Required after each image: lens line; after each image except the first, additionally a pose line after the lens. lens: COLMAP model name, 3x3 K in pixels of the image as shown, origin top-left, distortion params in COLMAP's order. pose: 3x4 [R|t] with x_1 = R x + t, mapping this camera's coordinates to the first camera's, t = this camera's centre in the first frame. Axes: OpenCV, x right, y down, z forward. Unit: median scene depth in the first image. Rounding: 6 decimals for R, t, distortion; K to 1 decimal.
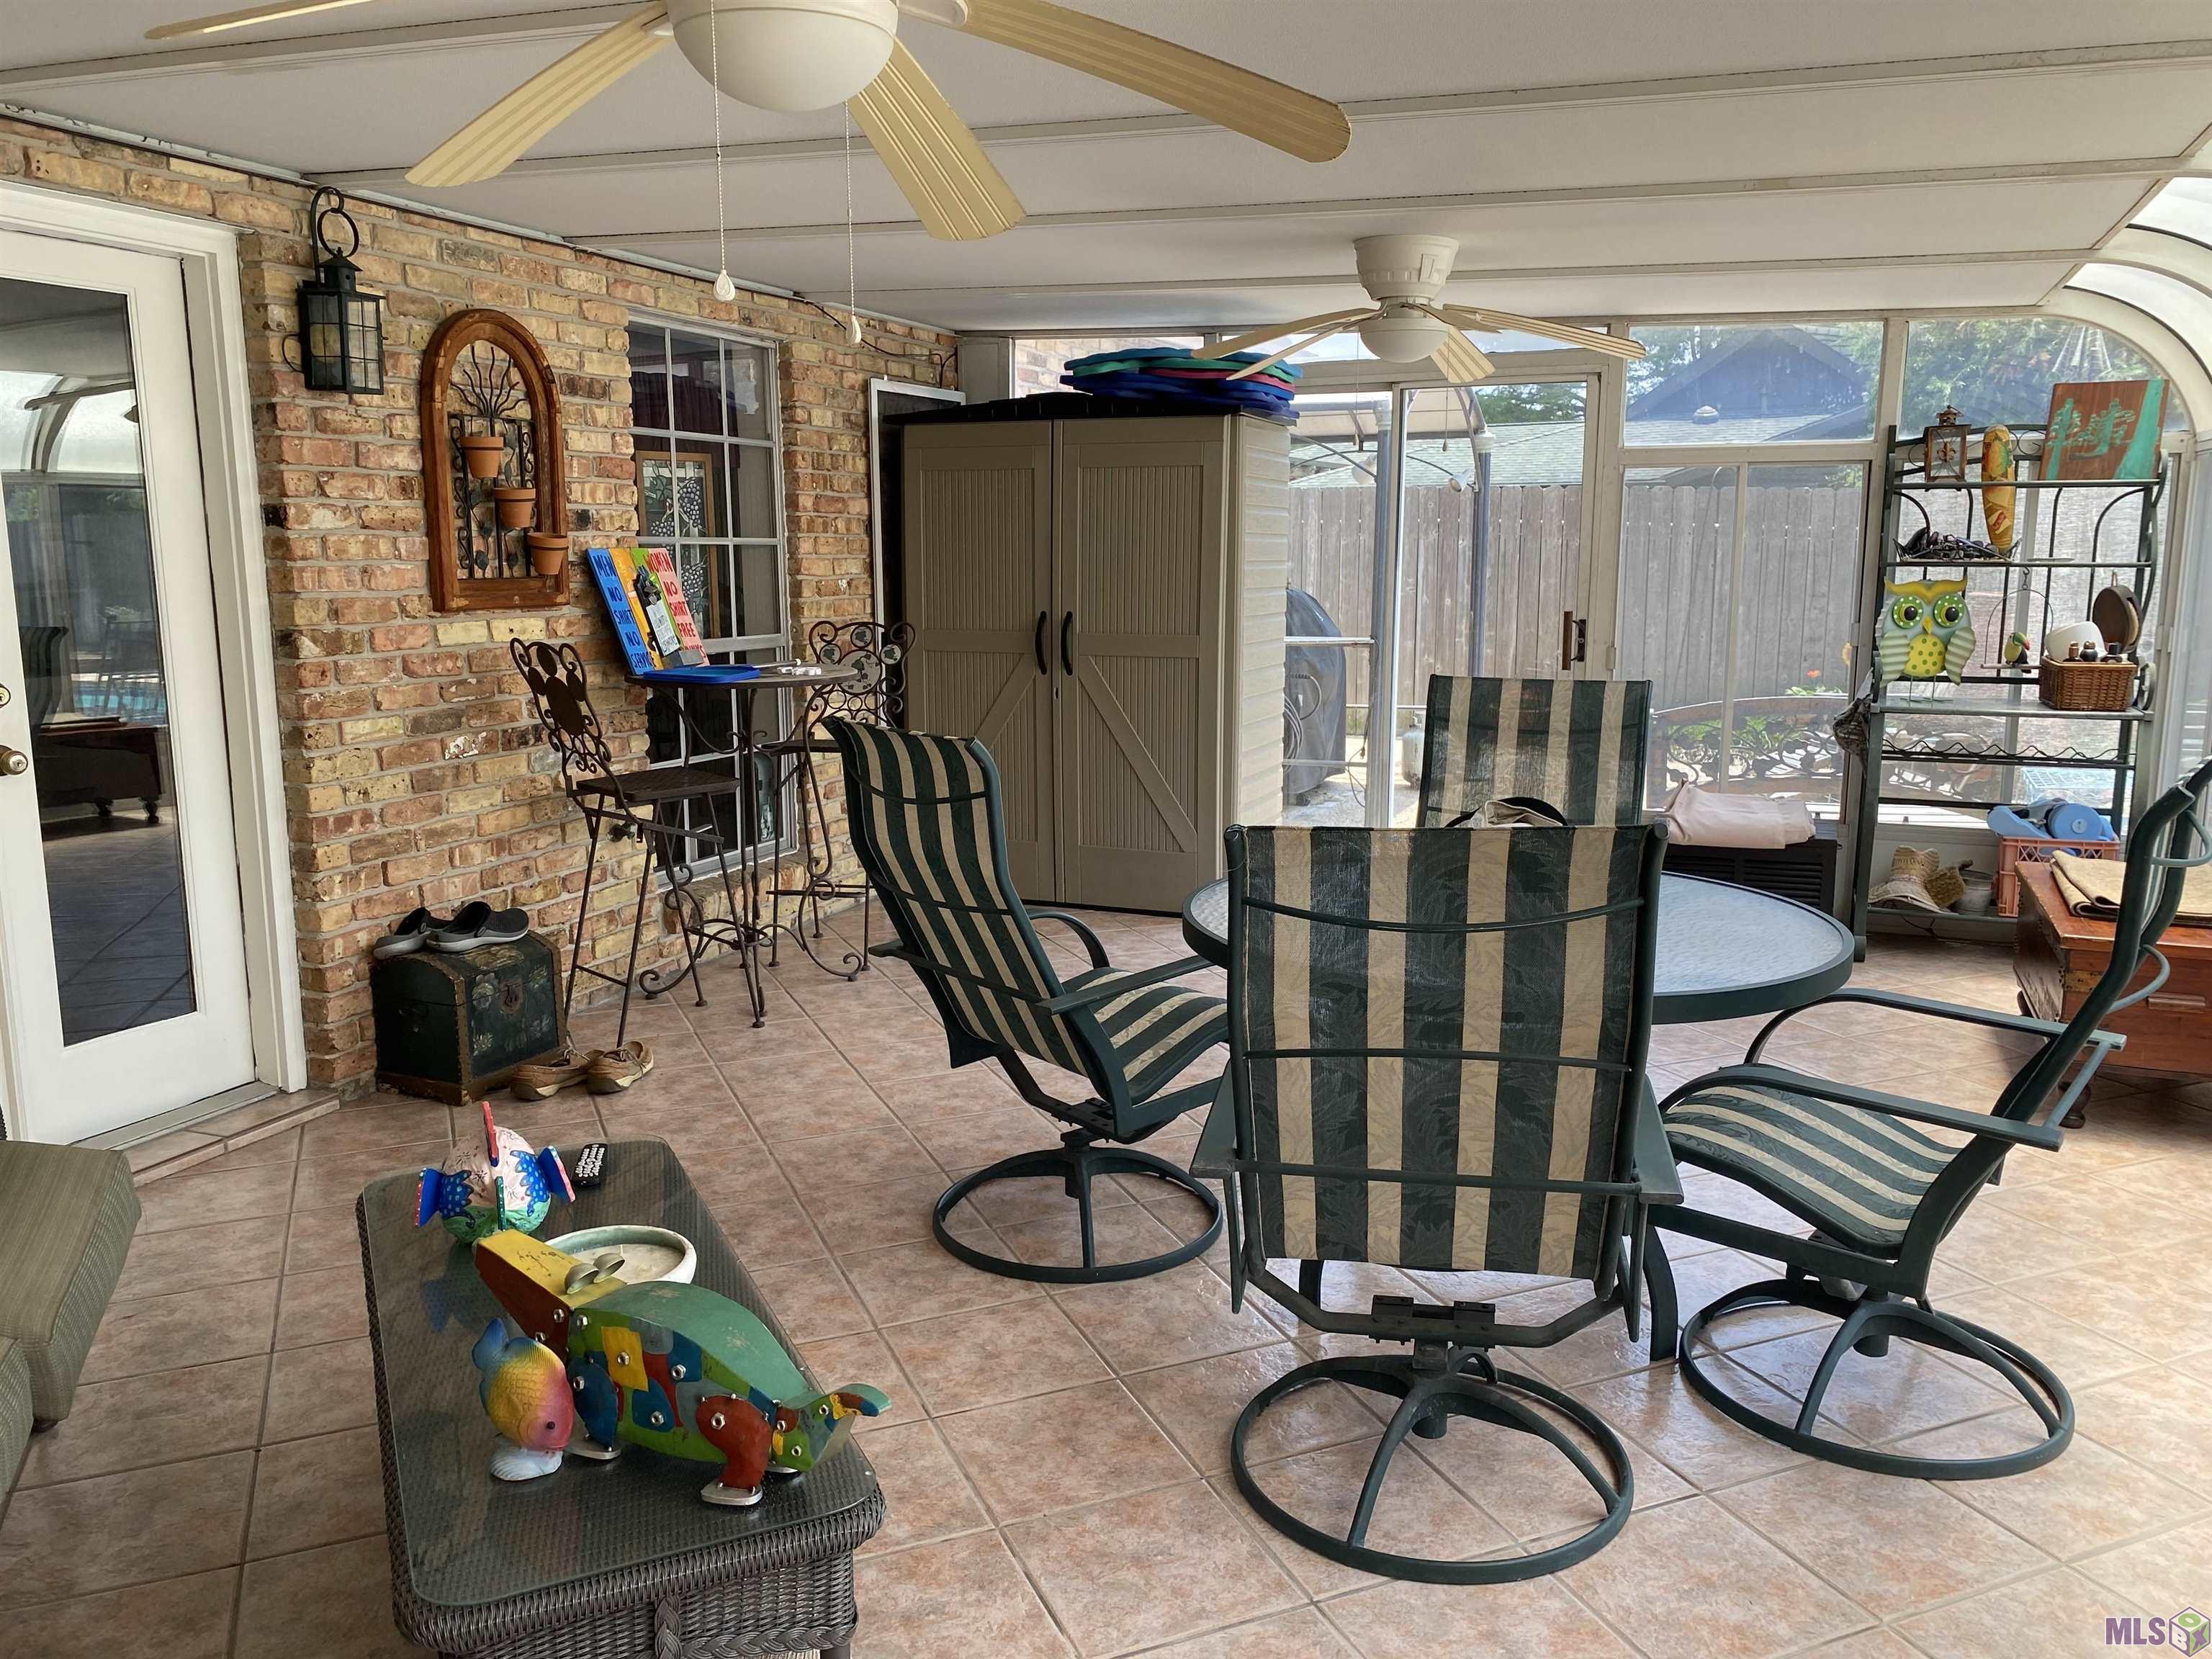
lens RADIAL K [[1667.4, 0, 1102.2], [0, 1667.4, 839.9], [0, 0, 1]] dist [0.027467, -0.020406]
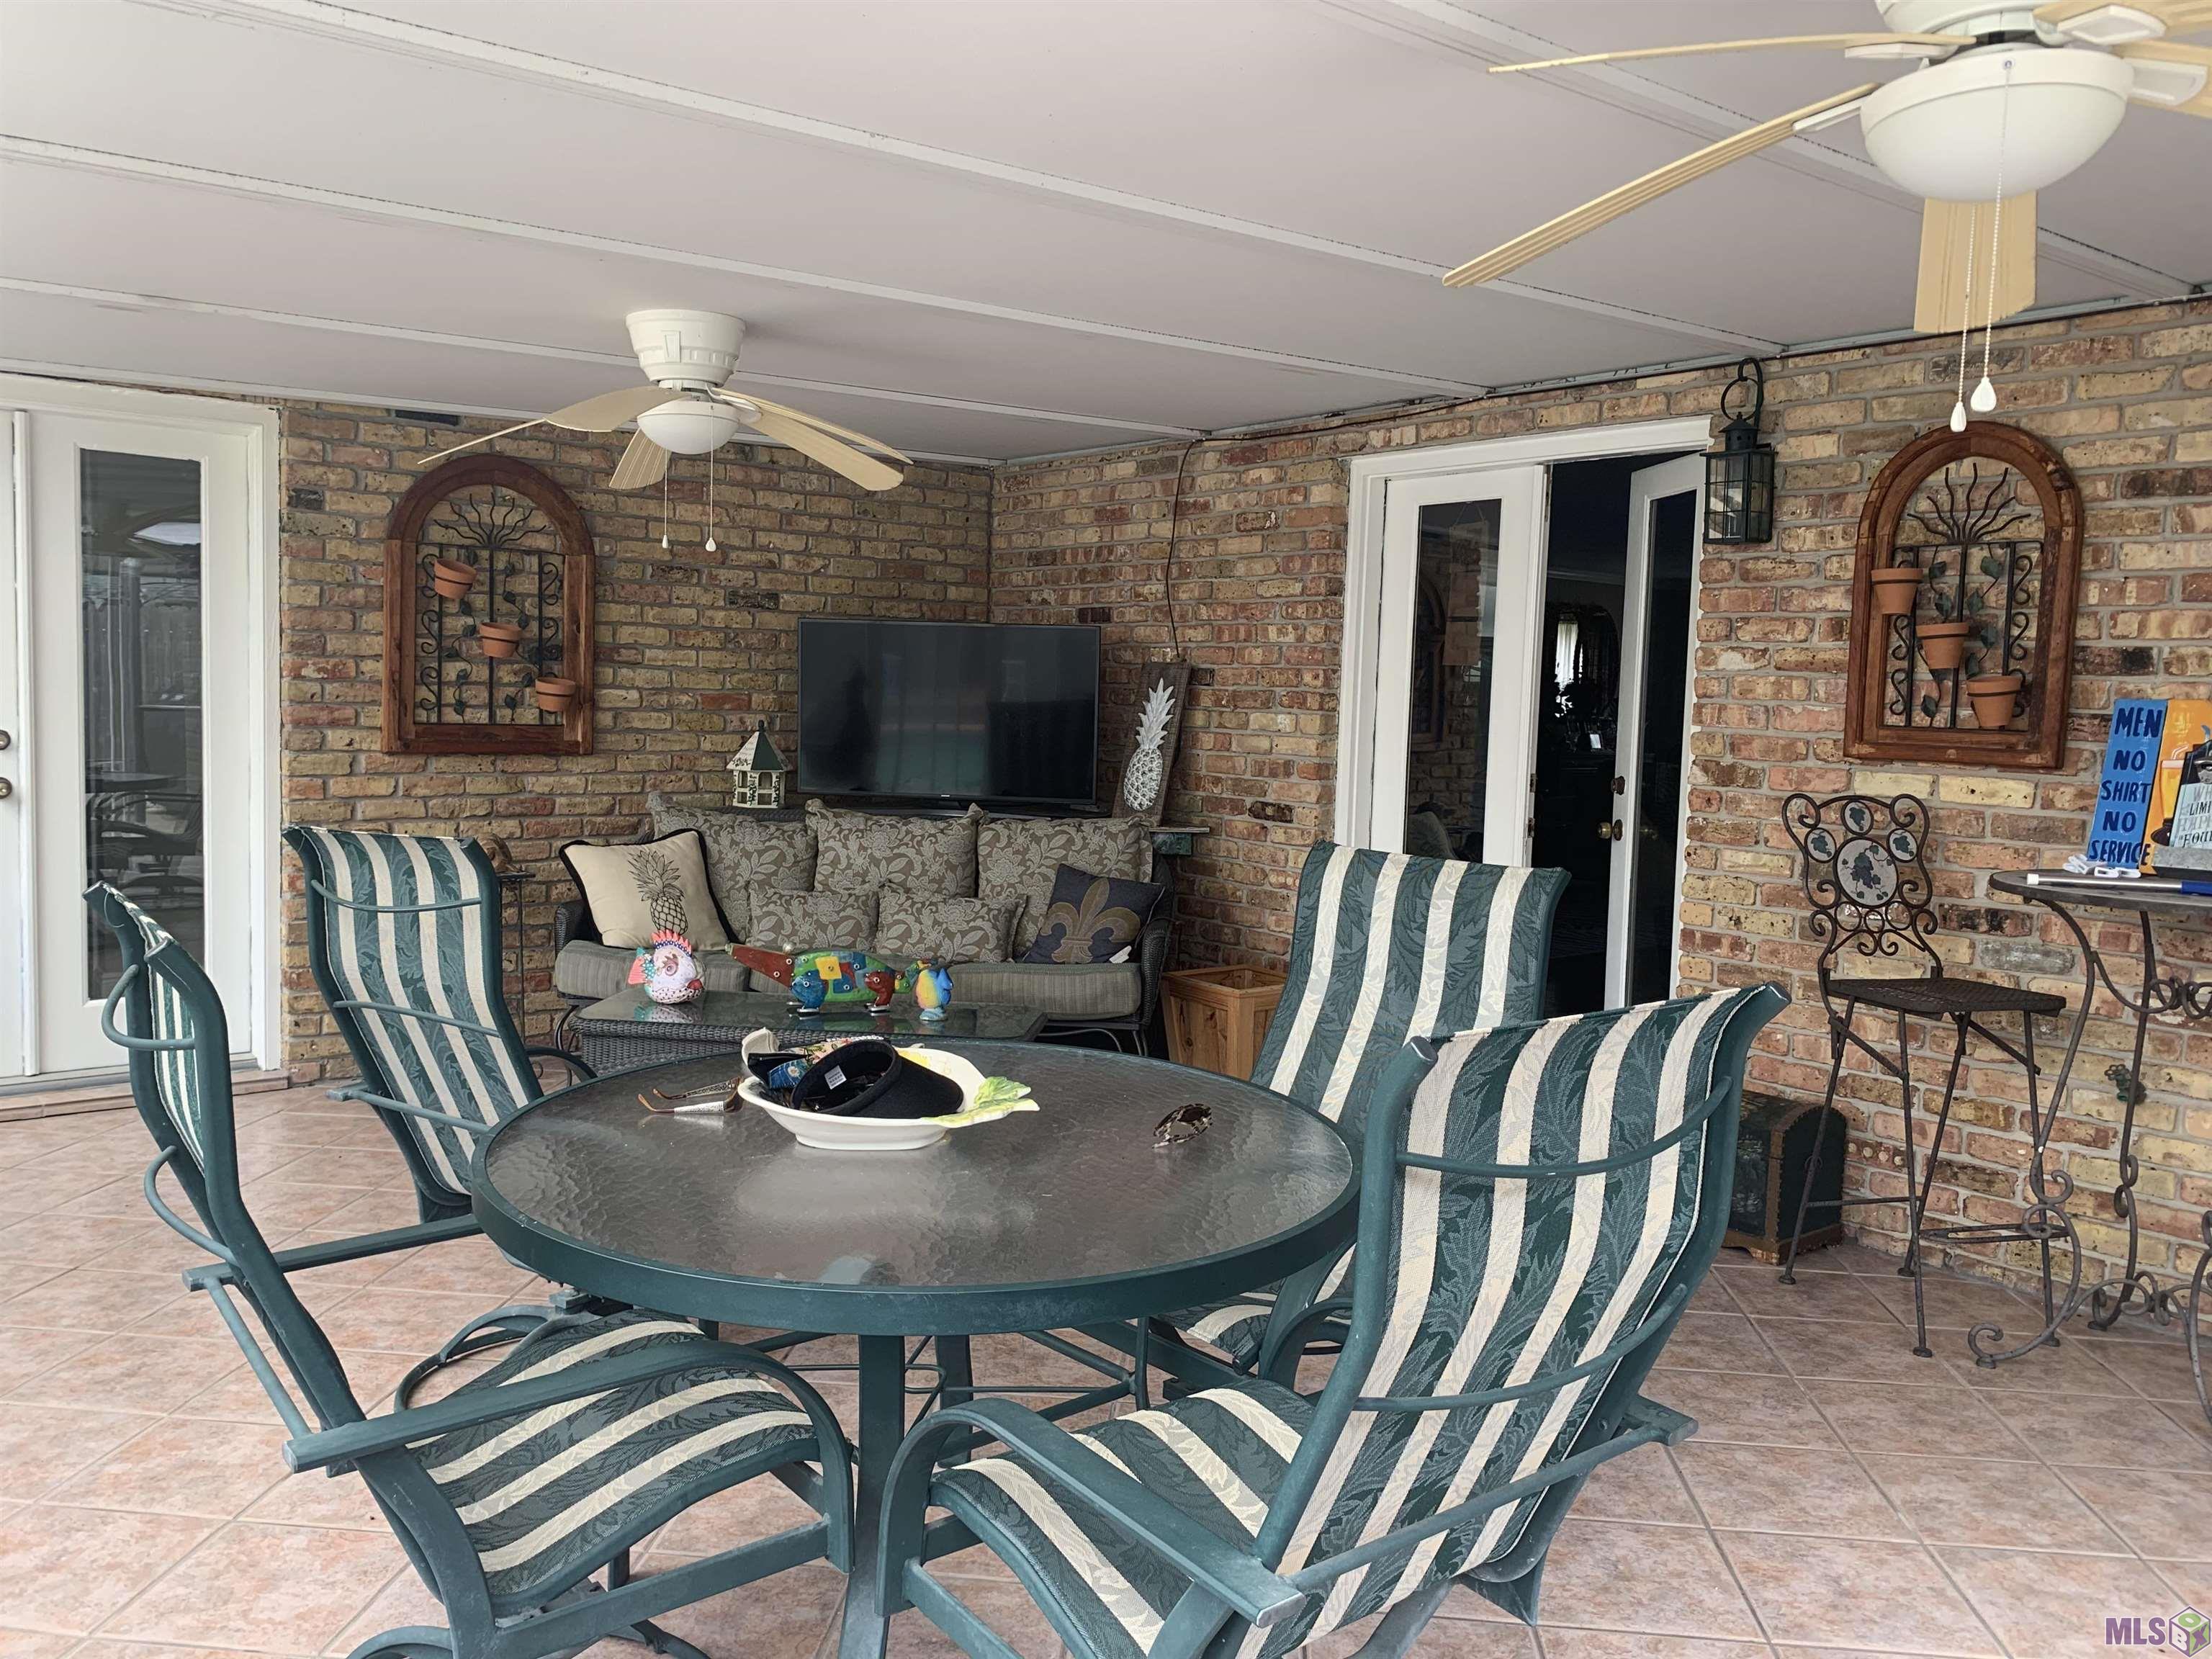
lens RADIAL K [[1699.4, 0, 1103.2], [0, 1699.4, 814.3], [0, 0, 1]] dist [0.073162, -0.092897]
pose [[-0.478719, 0.062749, -0.875723, 0.674783], [-0.178966, 0.969526, 0.167303, -0.199247], [0.859534, 0.236816, -0.452901, 1.126604]]
